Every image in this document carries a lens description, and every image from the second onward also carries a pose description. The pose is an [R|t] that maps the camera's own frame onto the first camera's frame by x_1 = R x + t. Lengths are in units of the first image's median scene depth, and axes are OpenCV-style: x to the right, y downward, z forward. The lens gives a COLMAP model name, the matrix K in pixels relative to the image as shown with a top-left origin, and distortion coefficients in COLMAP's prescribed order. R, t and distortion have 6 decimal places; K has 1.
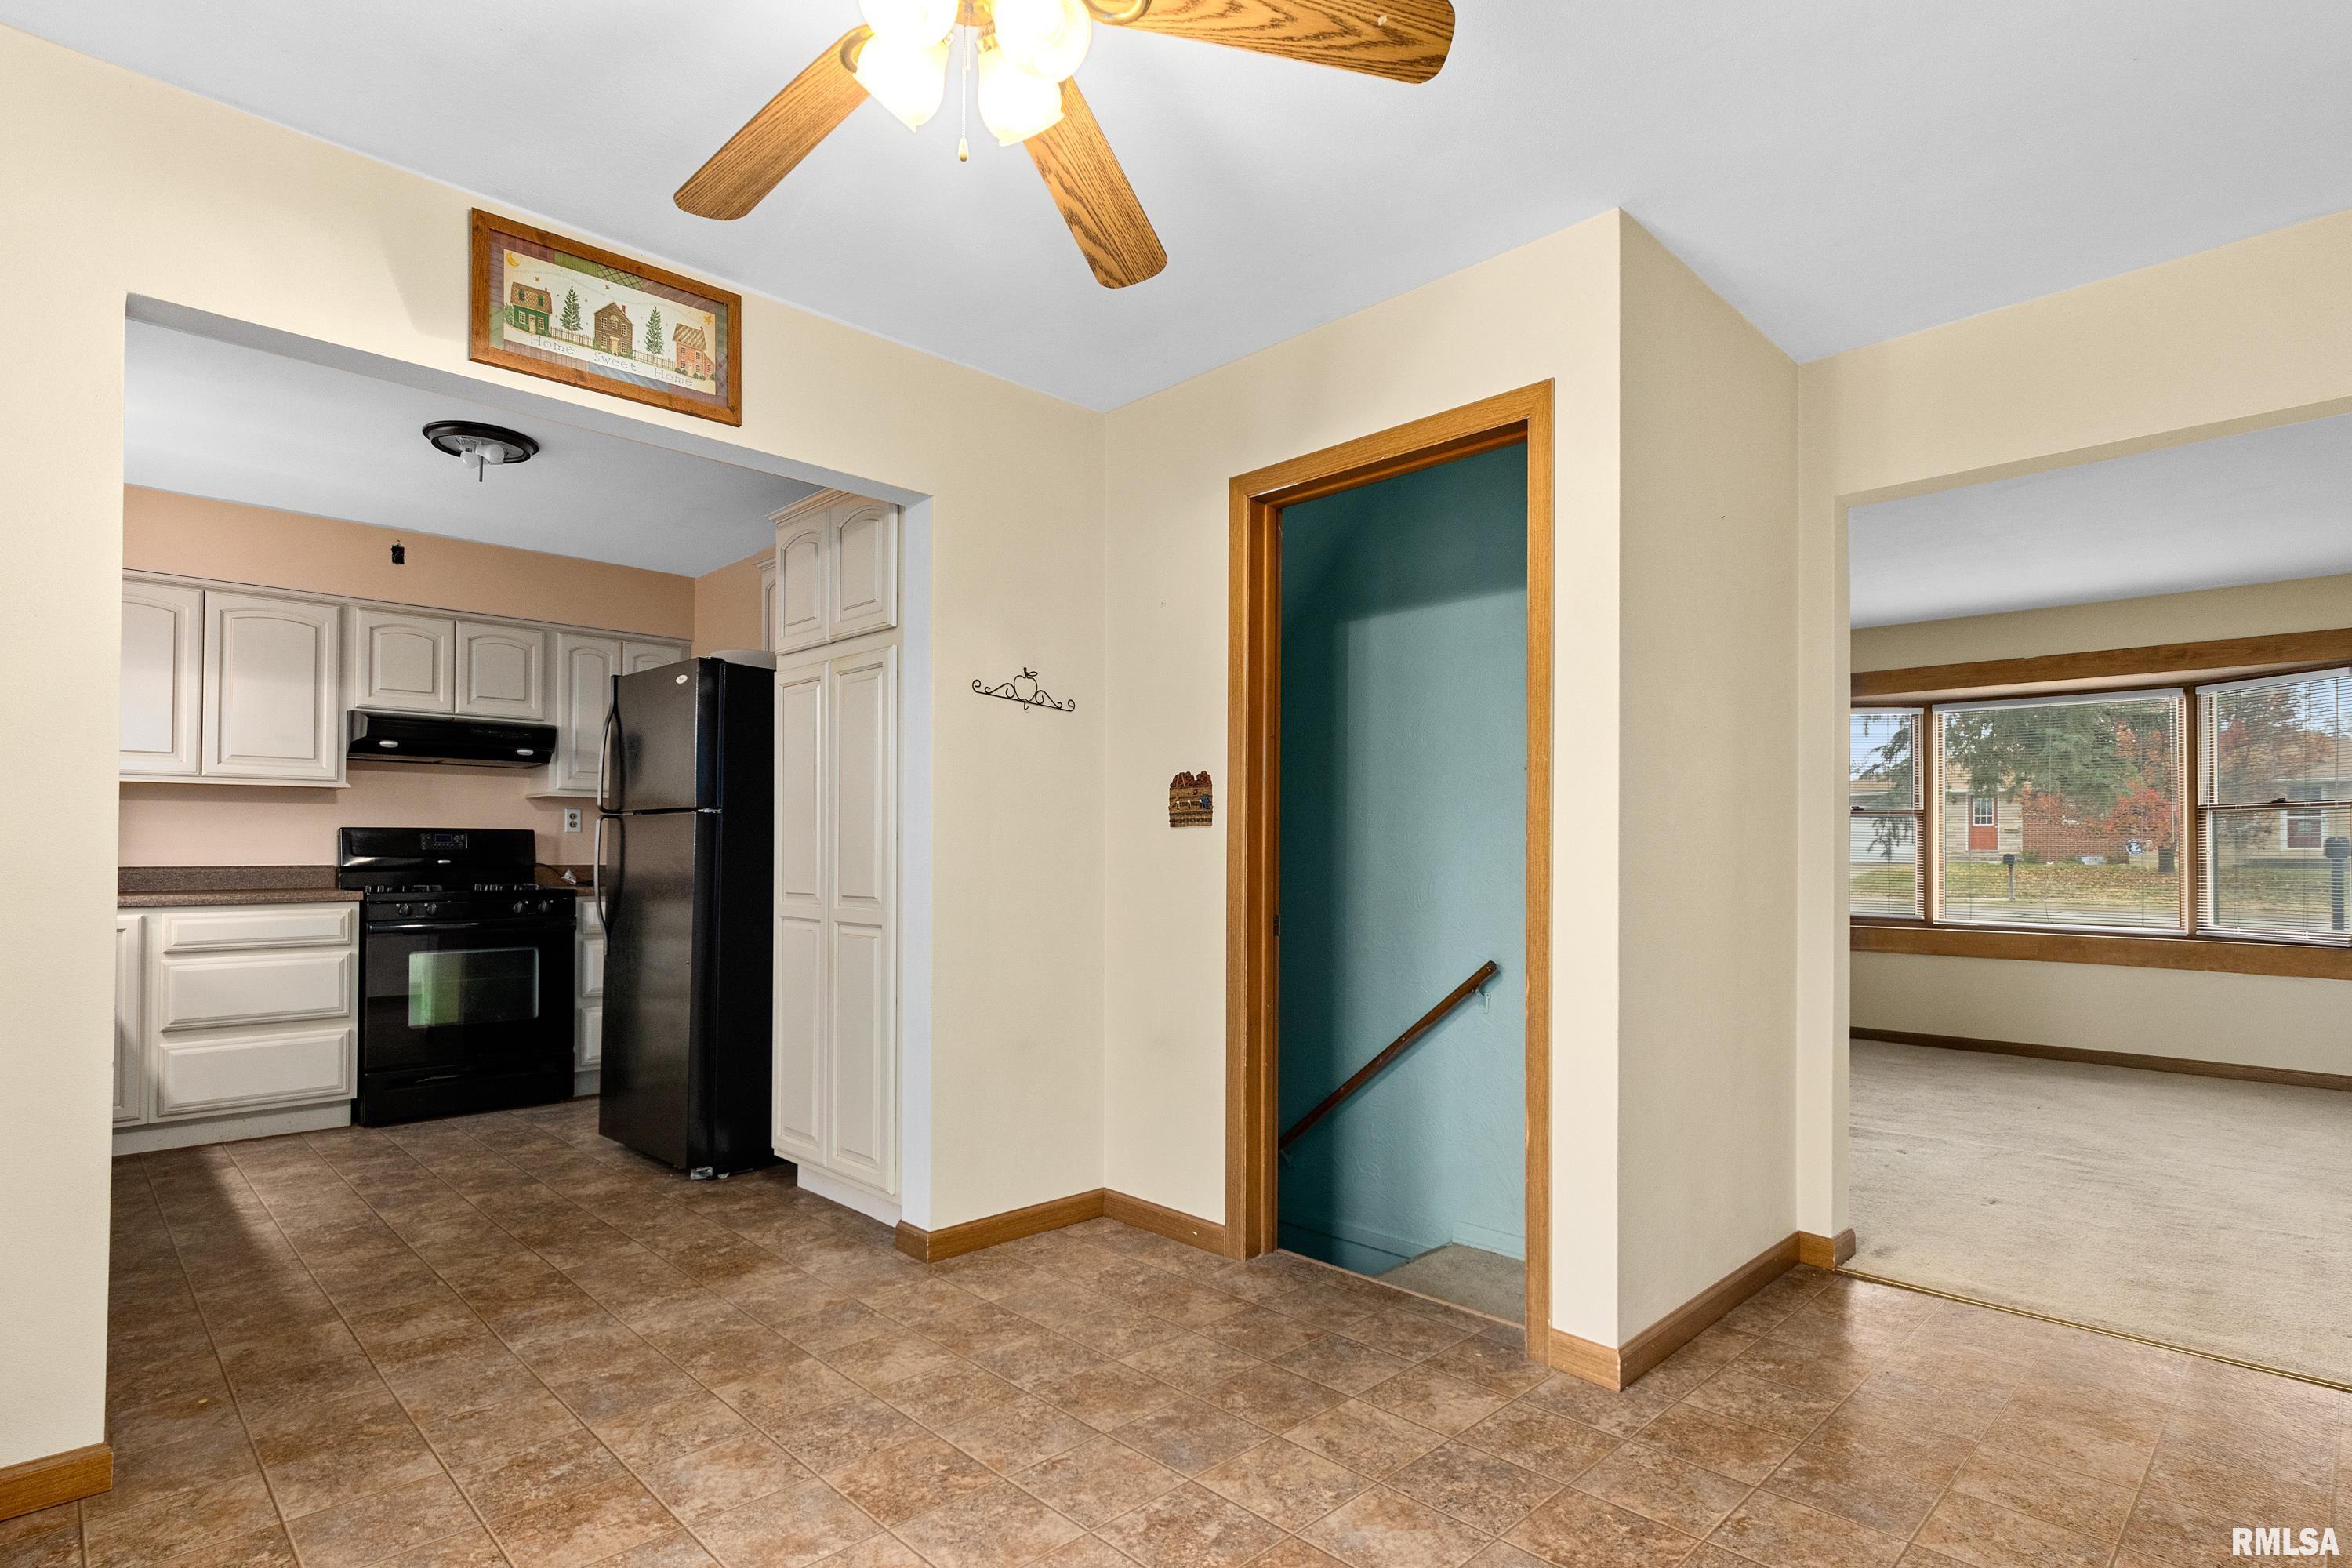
lens RADIAL K [[1183.9, 0, 1181.8], [0, 1183.9, 832.4], [0, 0, 1]] dist [0.004673, 0.000675]
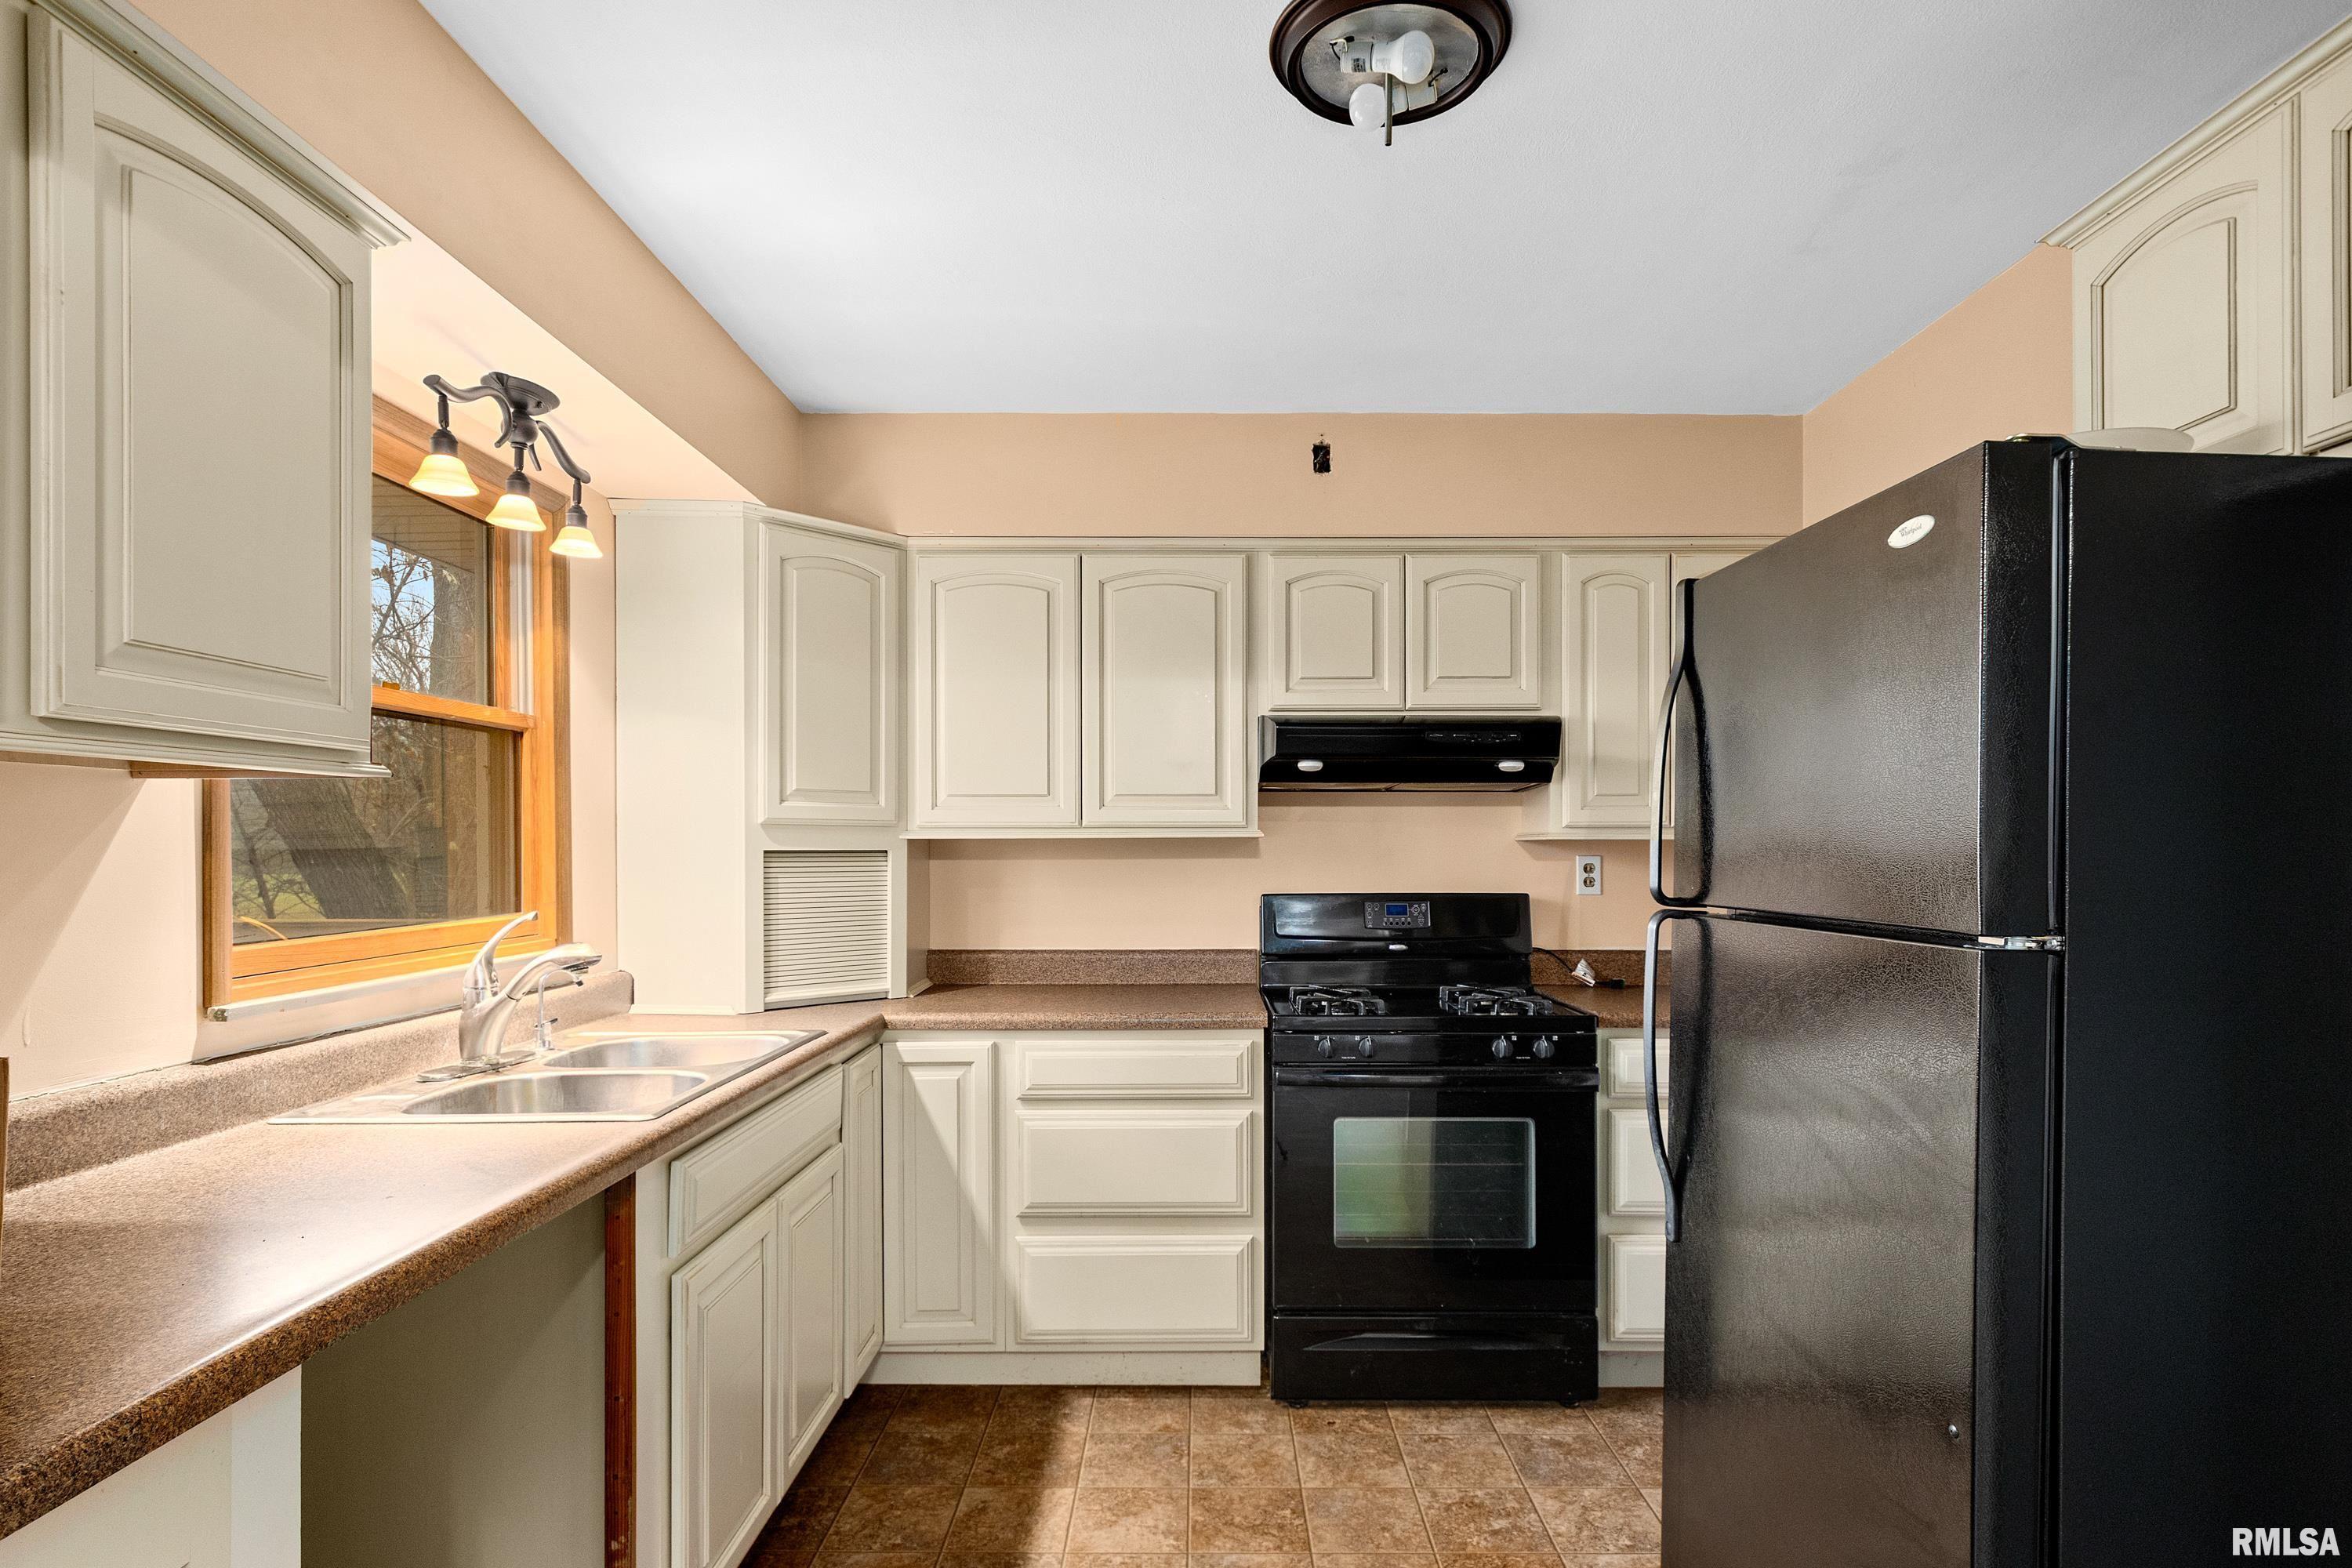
lens RADIAL K [[1171.8, 0, 1176.8], [0, 1171.8, 855.0], [0, 0, 1]] dist [0.002979, 0.001688]
pose [[0.694293, 0.002468, -0.719689, -0.274024], [0.013651, 0.999769, 0.016598, -0.038508], [0.719563, -0.021349, 0.694099, 0.519849]]
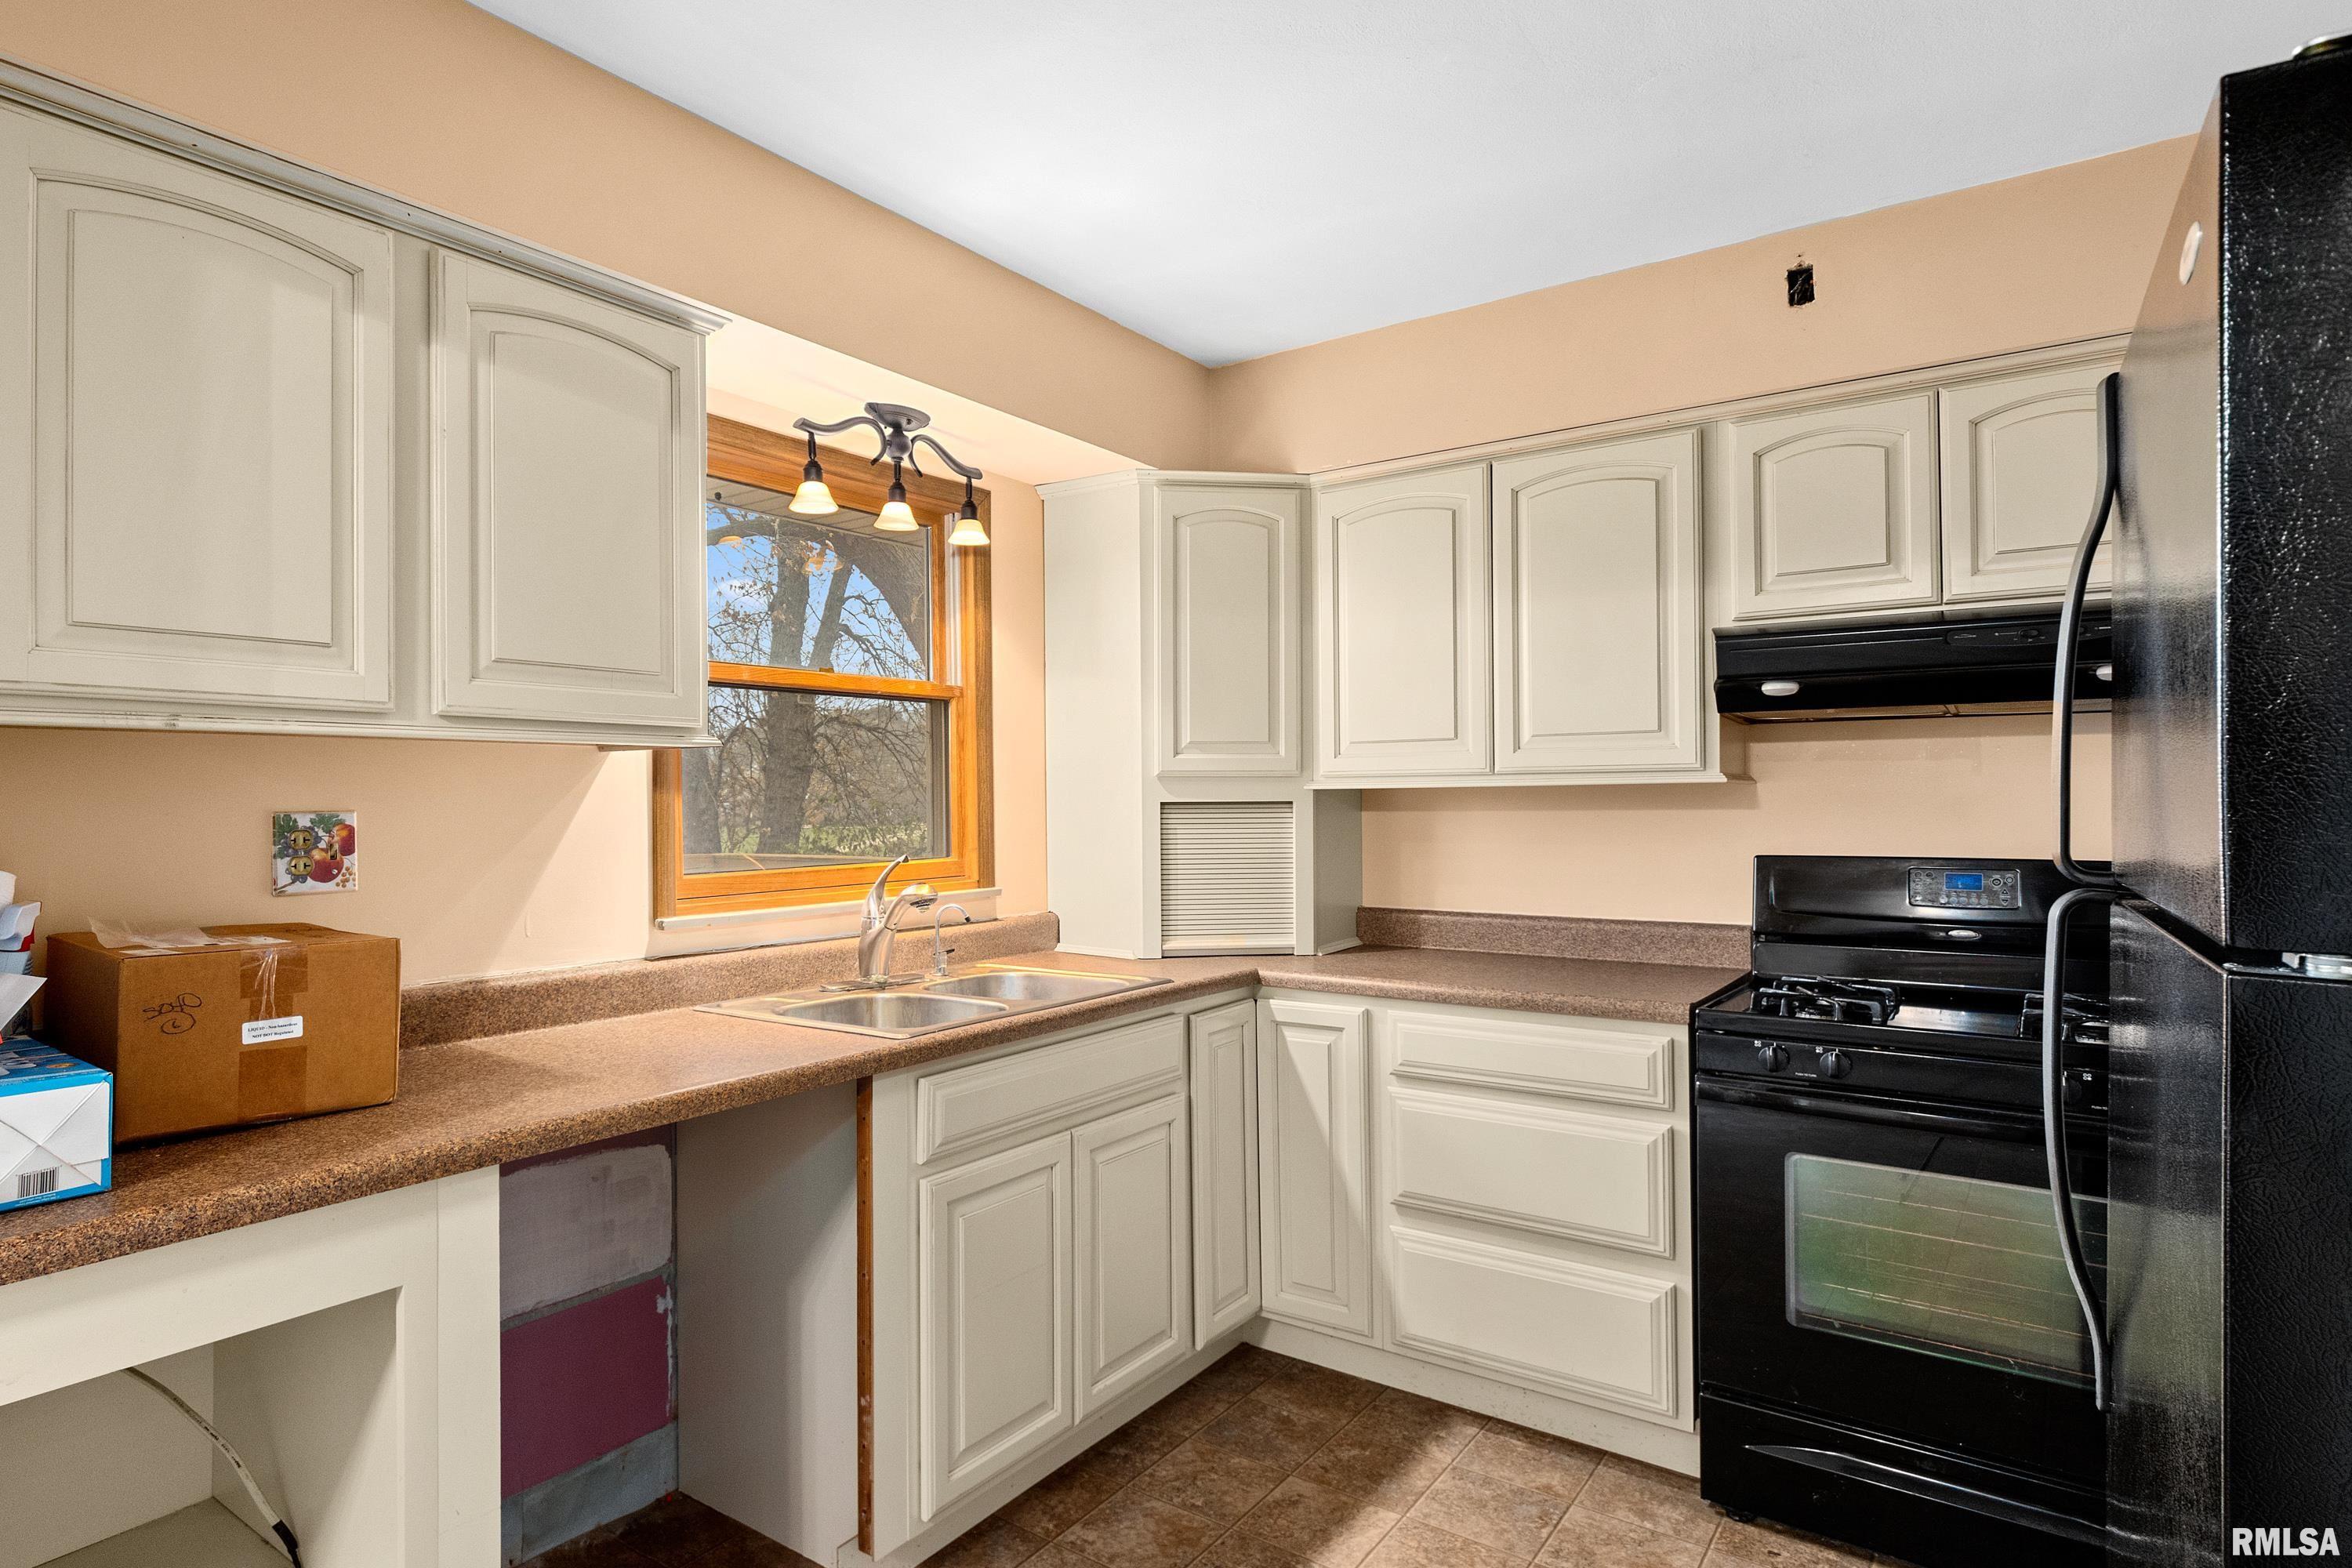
lens RADIAL K [[1246.4, 0, 1100.6], [0, 1246.4, 799.0], [0, 0, 1]] dist [0.002359, 0.000950]
pose [[0.128340, -0.005112, -0.991717, -0.207357], [0.022340, 0.999748, -0.002263, -0.034869], [0.991479, -0.021864, 0.128421, 0.659261]]
